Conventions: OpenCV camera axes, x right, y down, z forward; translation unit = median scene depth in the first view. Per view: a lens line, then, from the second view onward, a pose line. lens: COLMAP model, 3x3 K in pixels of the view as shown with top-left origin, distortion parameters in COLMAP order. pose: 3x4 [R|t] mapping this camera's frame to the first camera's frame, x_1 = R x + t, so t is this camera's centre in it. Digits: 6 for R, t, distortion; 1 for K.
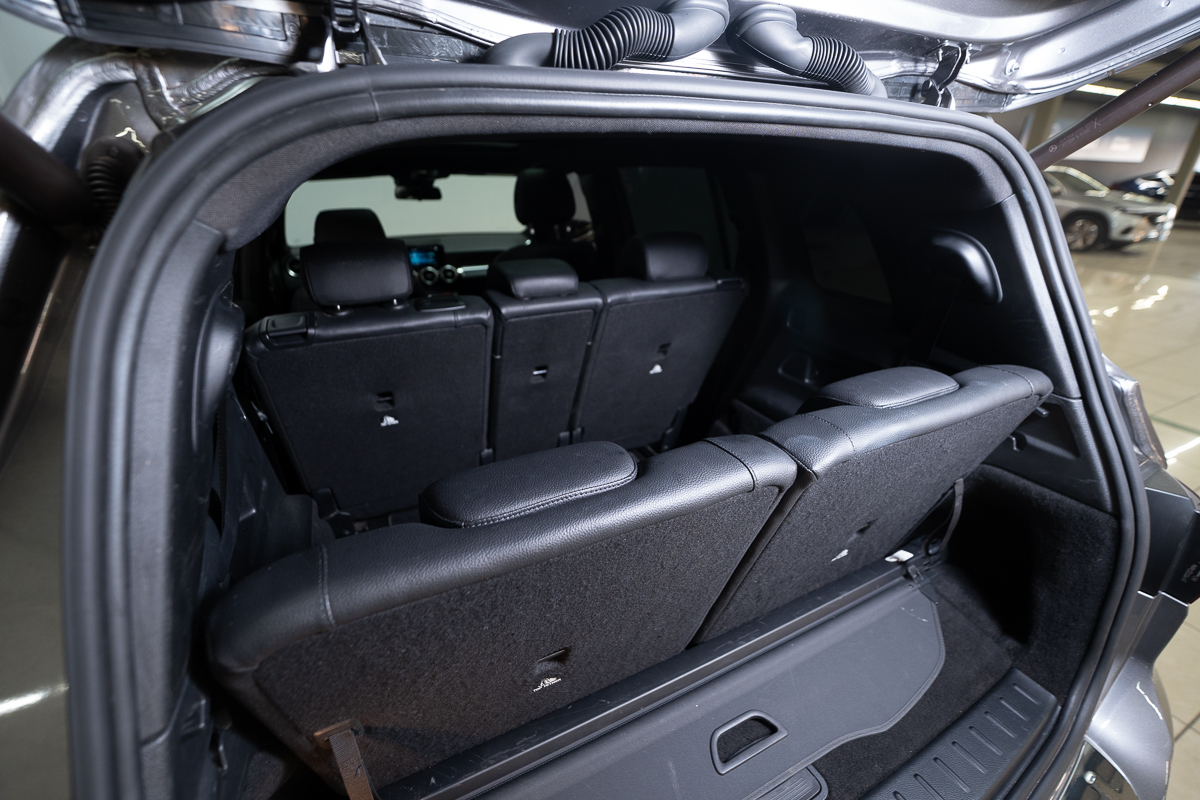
lens RADIAL K [[483.4, 0, 579.4], [0, 483.4, 389.3], [0, 0, 1]] dist [-0.031830, 0.003683]
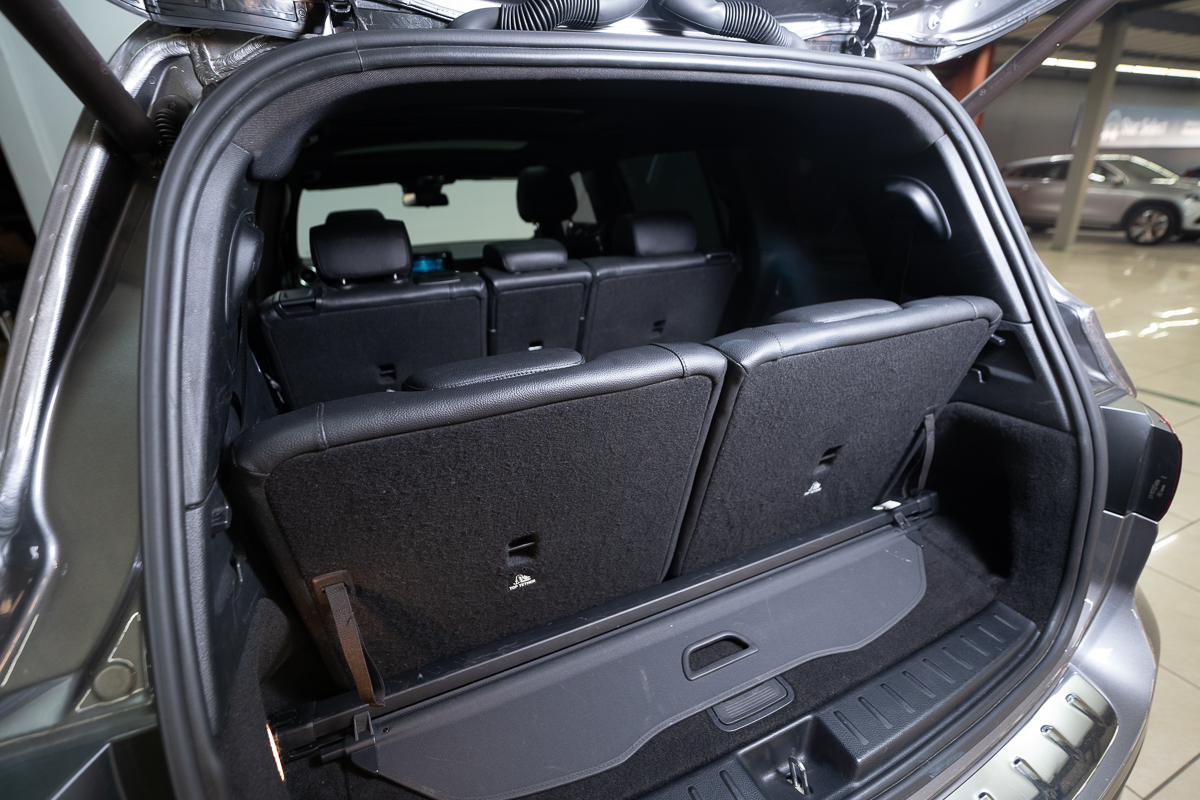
lens RADIAL K [[516.3, 0, 576.0], [0, 516.3, 385.8], [0, 0, 1]] dist [-0.026050, 0.000329]
pose [[0.998306, -0.025194, -0.052446, 0.110389], [0.022272, 0.998206, -0.055575, 0.197186], [0.053752, 0.054313, 0.997076, -0.169473]]
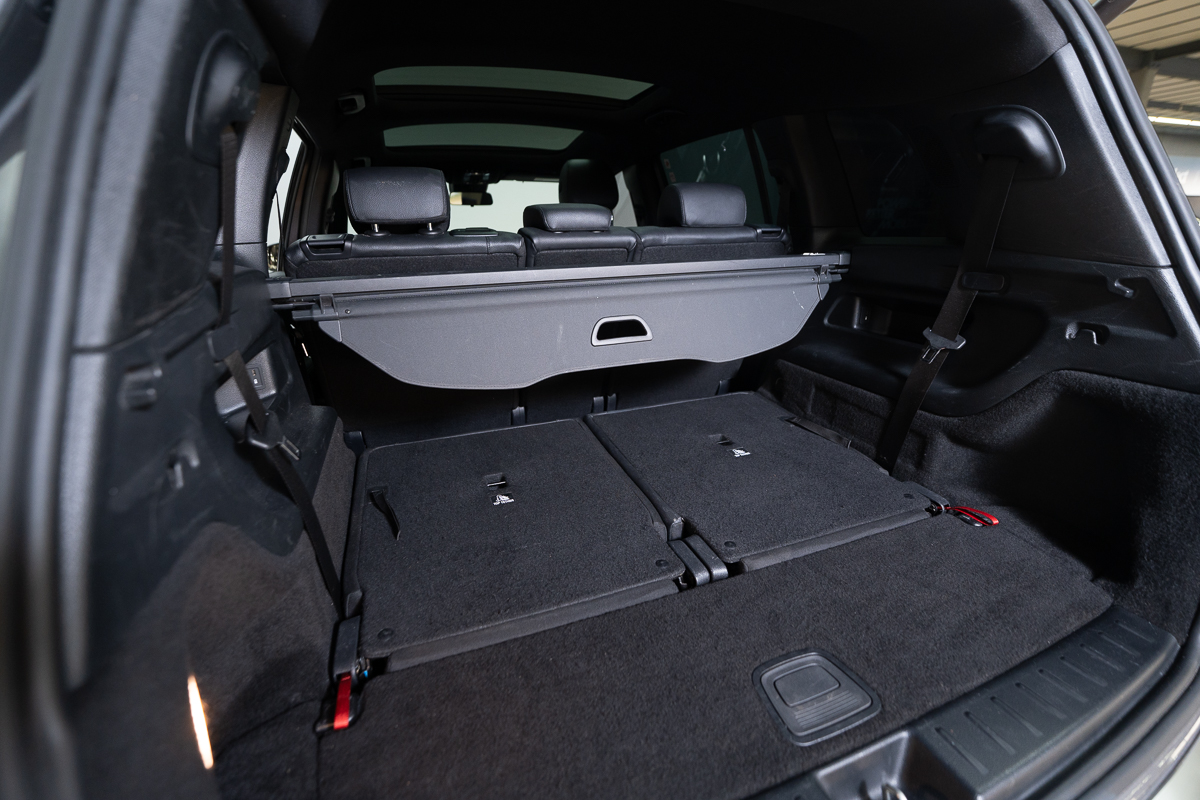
lens RADIAL K [[483.4, 0, 582.8], [0, 483.4, 383.9], [0, 0, 1]] dist [-0.031830, 0.003683]
pose [[0.995242, 0.019097, -0.095546, 0.065597], [-0.027999, 0.995299, -0.092713, 0.341858], [0.093326, 0.094947, 0.991098, 0.063549]]
